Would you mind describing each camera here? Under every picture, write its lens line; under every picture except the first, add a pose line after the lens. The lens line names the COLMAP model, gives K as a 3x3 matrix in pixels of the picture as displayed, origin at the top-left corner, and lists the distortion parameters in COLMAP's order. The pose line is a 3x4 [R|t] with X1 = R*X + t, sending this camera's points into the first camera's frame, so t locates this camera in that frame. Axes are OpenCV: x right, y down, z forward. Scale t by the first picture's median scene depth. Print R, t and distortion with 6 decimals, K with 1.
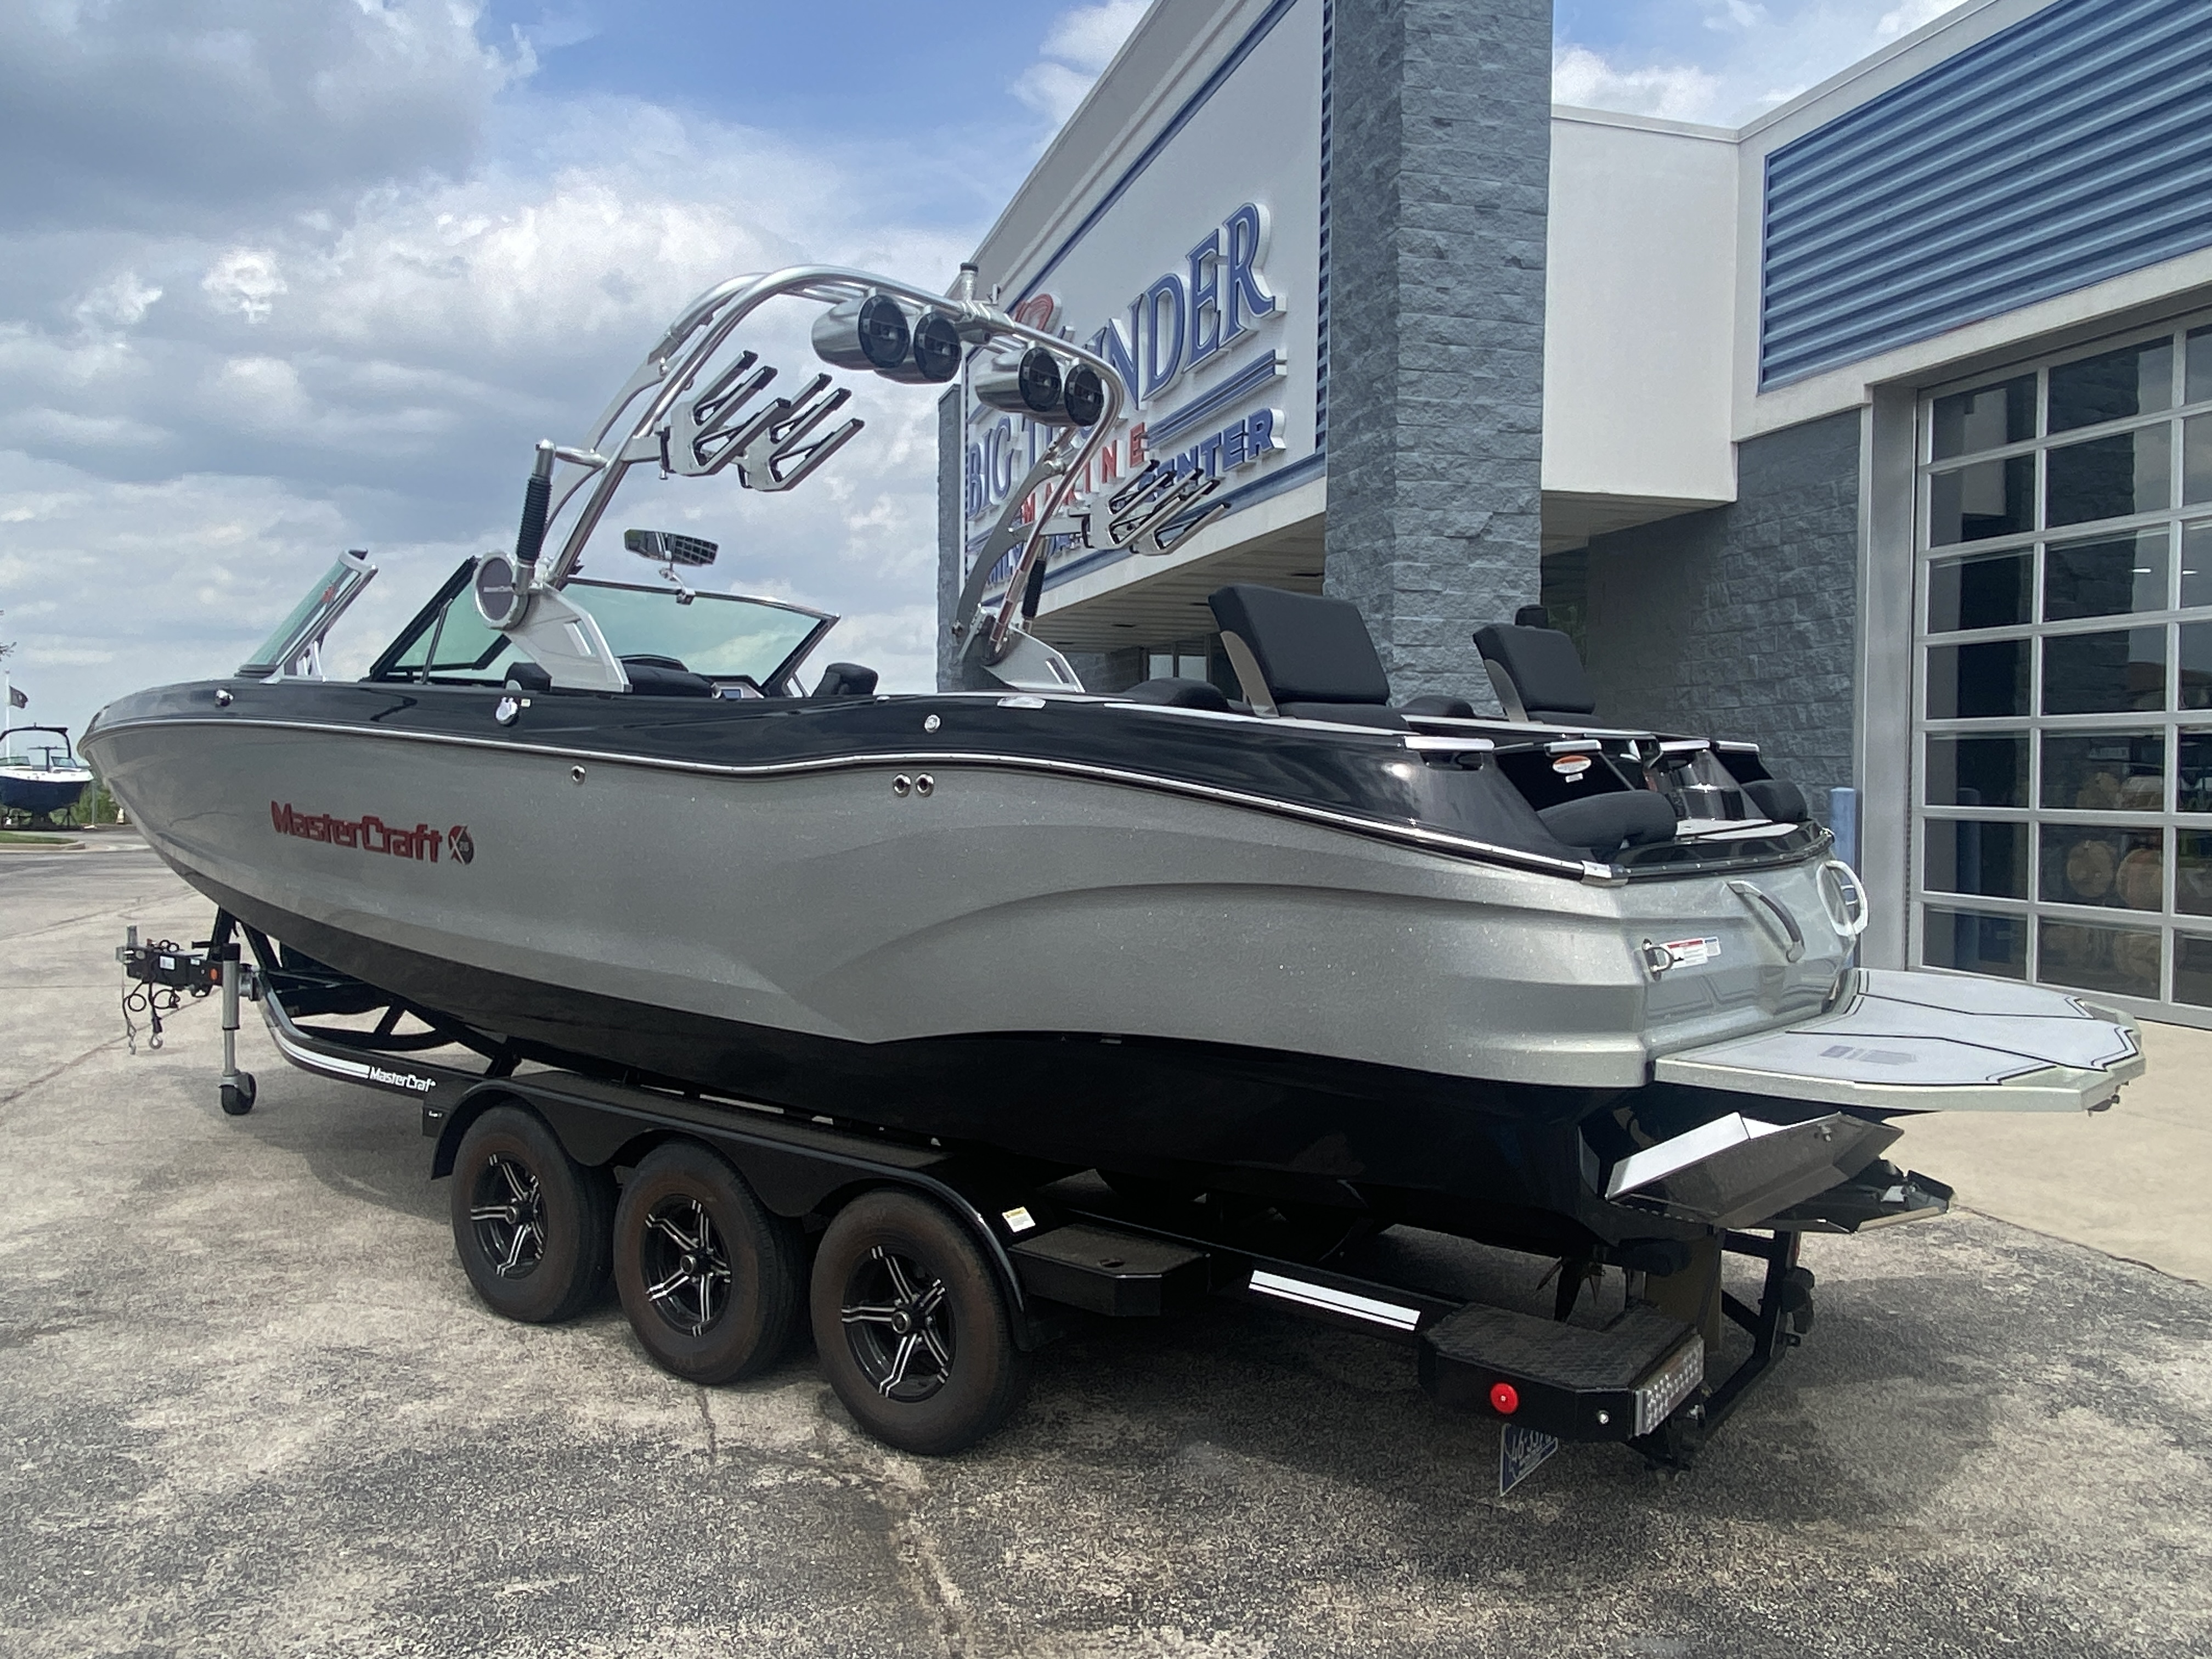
lens RADIAL K [[1620.1, 0, 1095.1], [0, 1620.1, 819.0], [0, 0, 1]] dist [0.071598, -0.090584]
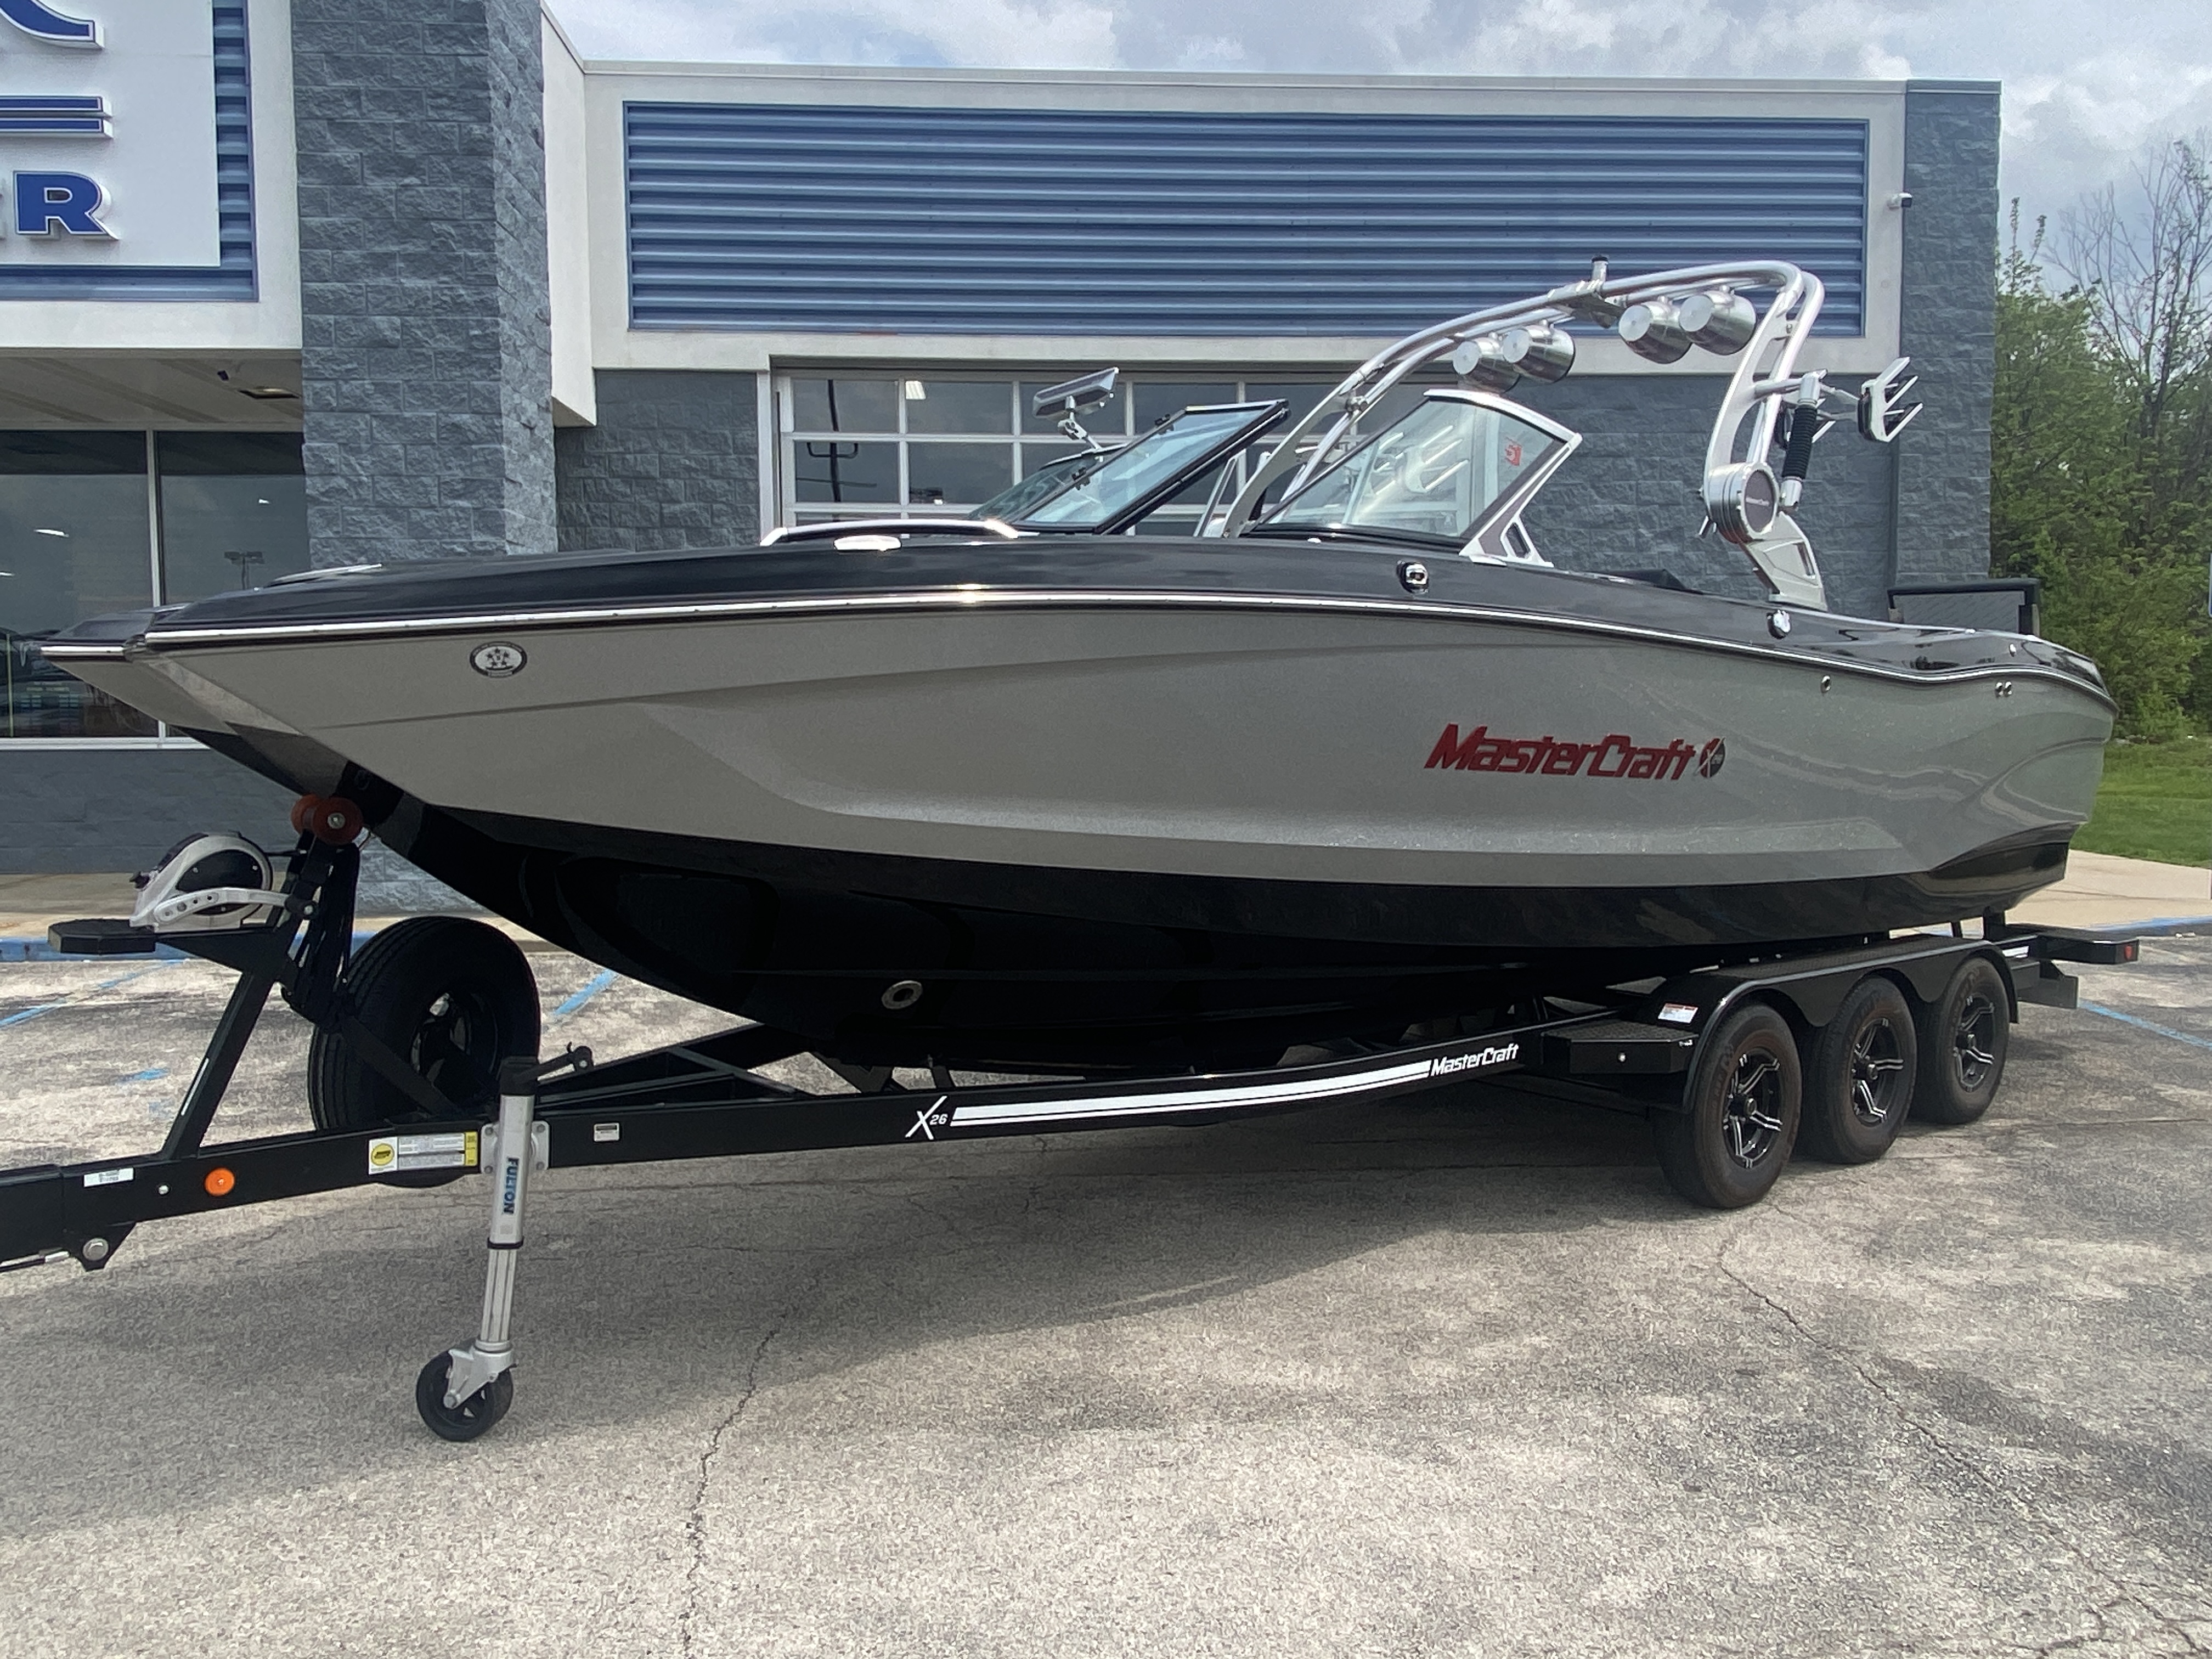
lens RADIAL K [[1620.1, 0, 1095.1], [0, 1620.1, 819.0], [0, 0, 1]] dist [0.071598, -0.090584]
pose [[0.245054, -0.078259, 0.966346, -1.313659], [0.028688, 0.996886, 0.073458, -0.027945], [-0.969085, 0.009721, 0.246536, 1.032672]]
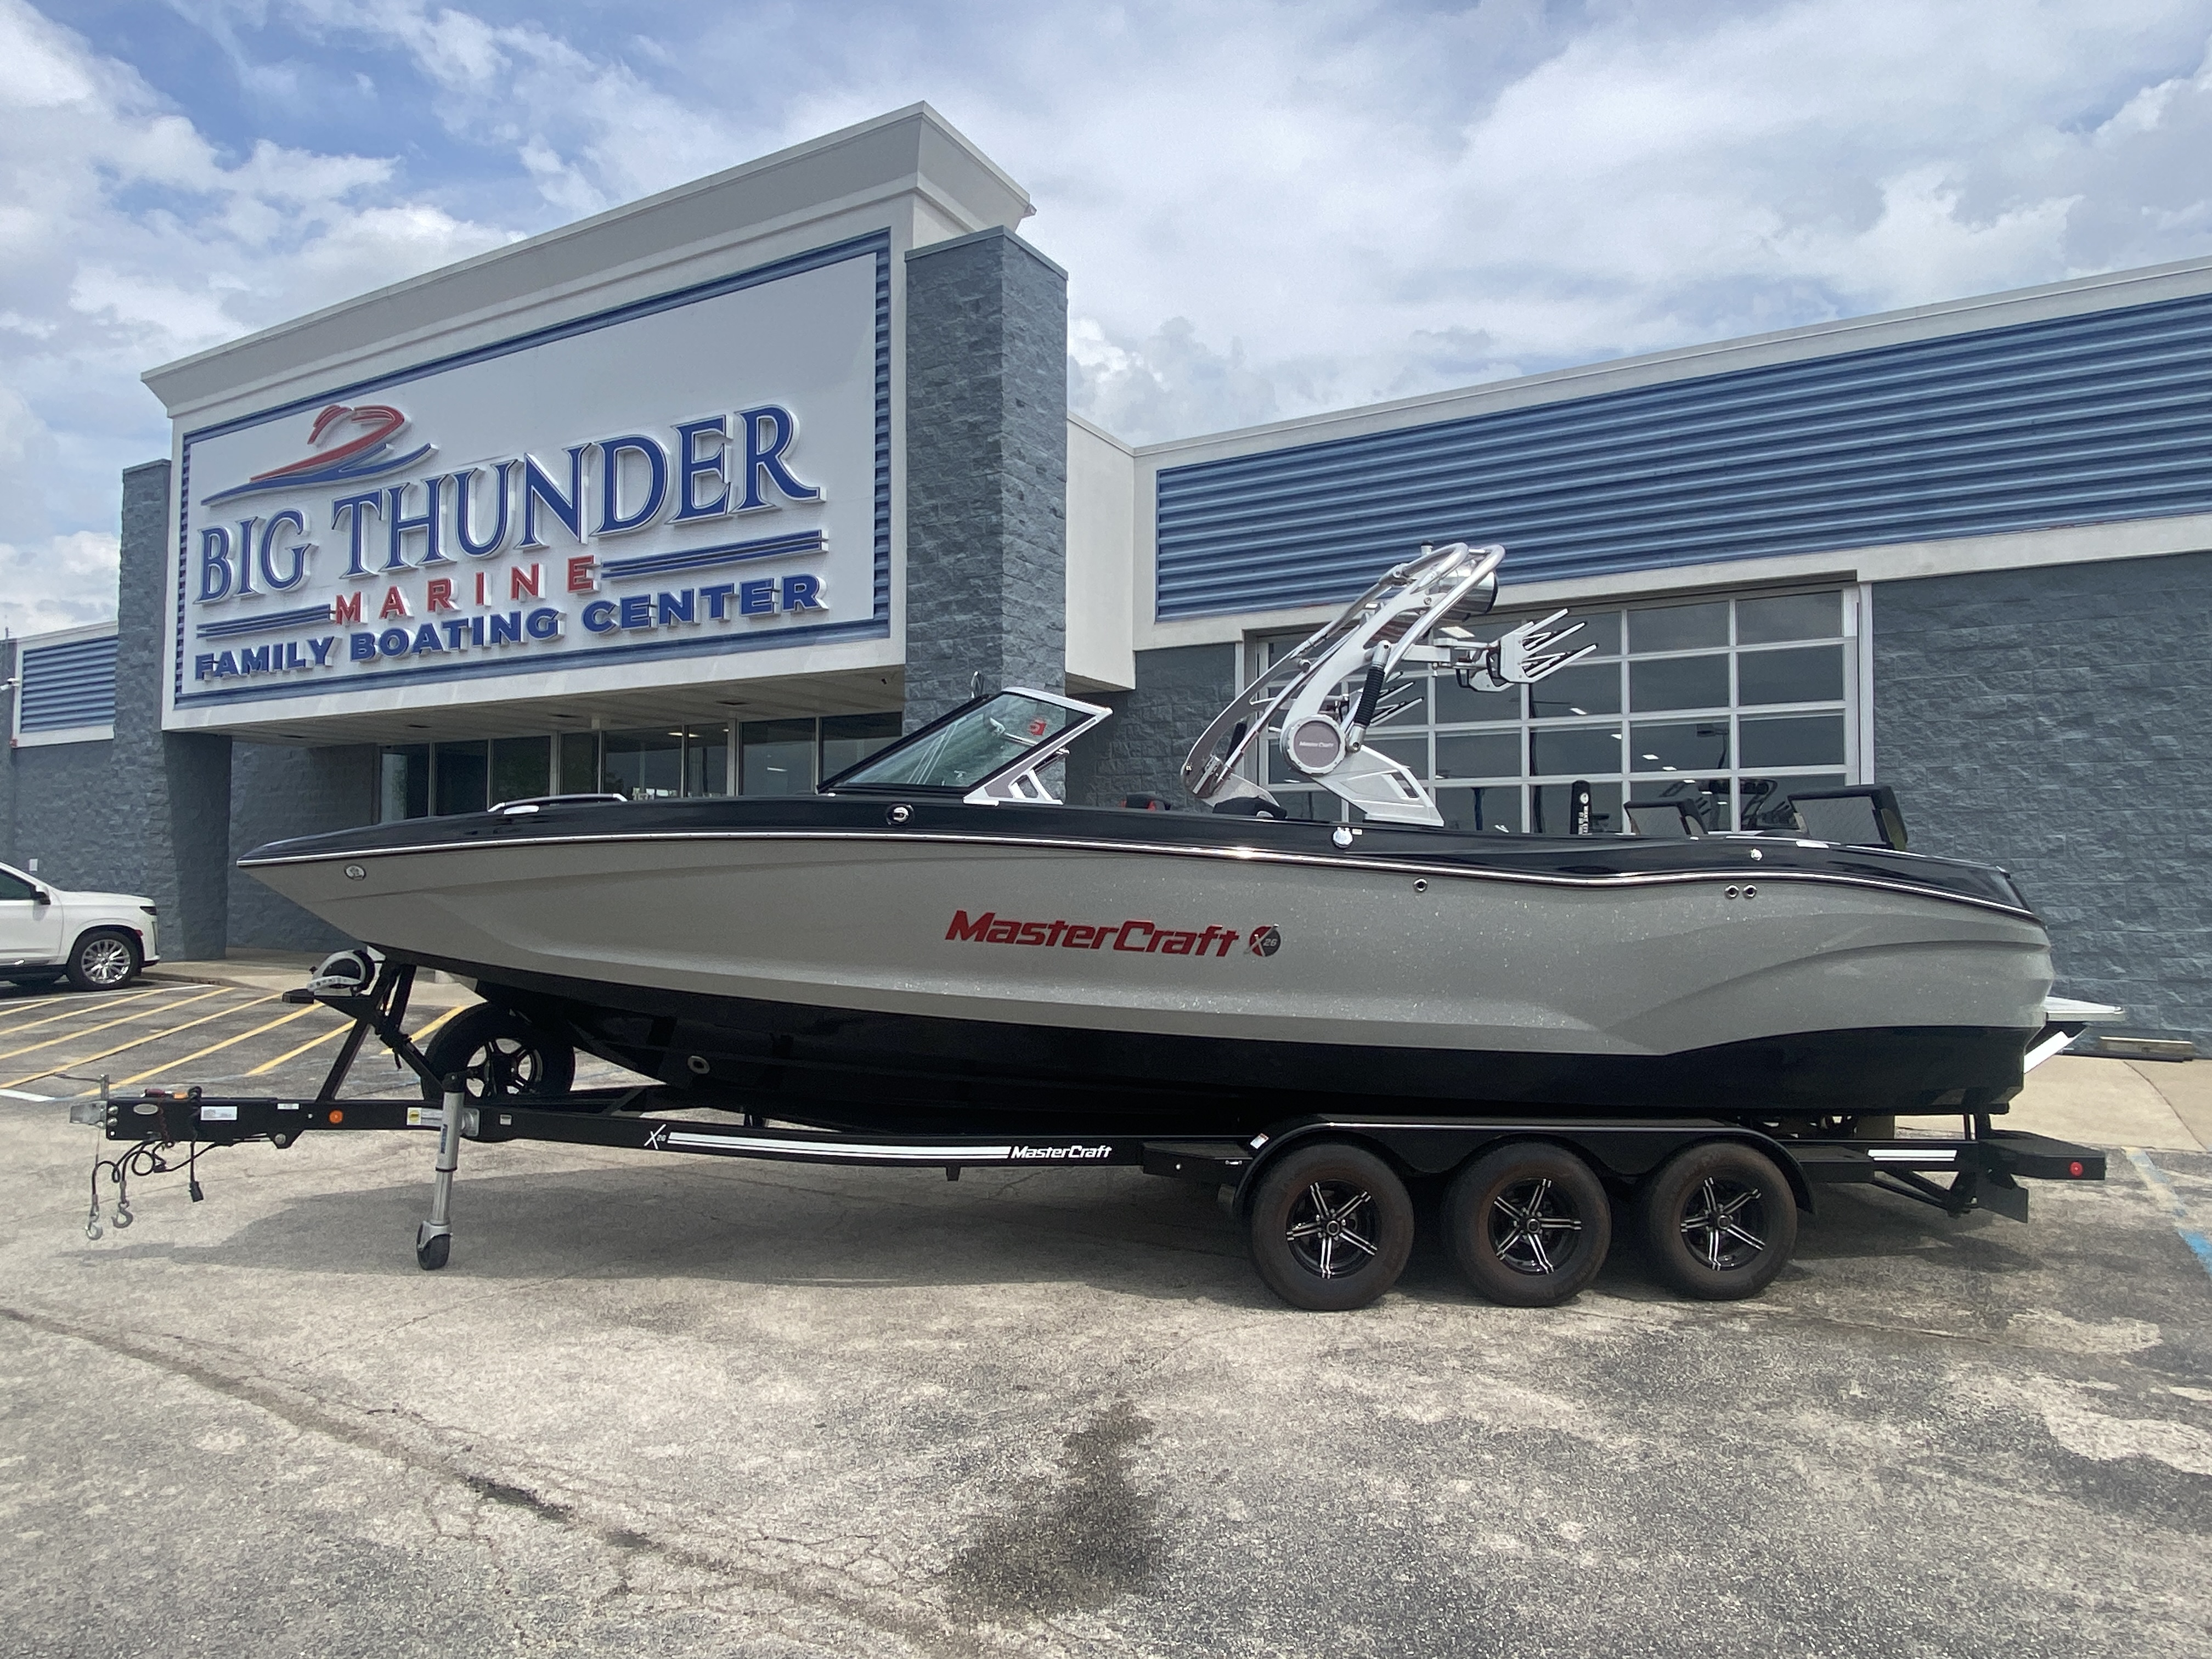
lens RADIAL K [[1328.4, 0, 1099.0], [0, 1328.4, 821.4], [0, 0, 1]] dist [0.062565, -0.074628]
pose [[0.734140, 0.022007, 0.678641, -1.093130], [0.017126, 0.998556, -0.050908, -0.024693], [-0.678782, 0.048996, 0.732703, 0.304562]]
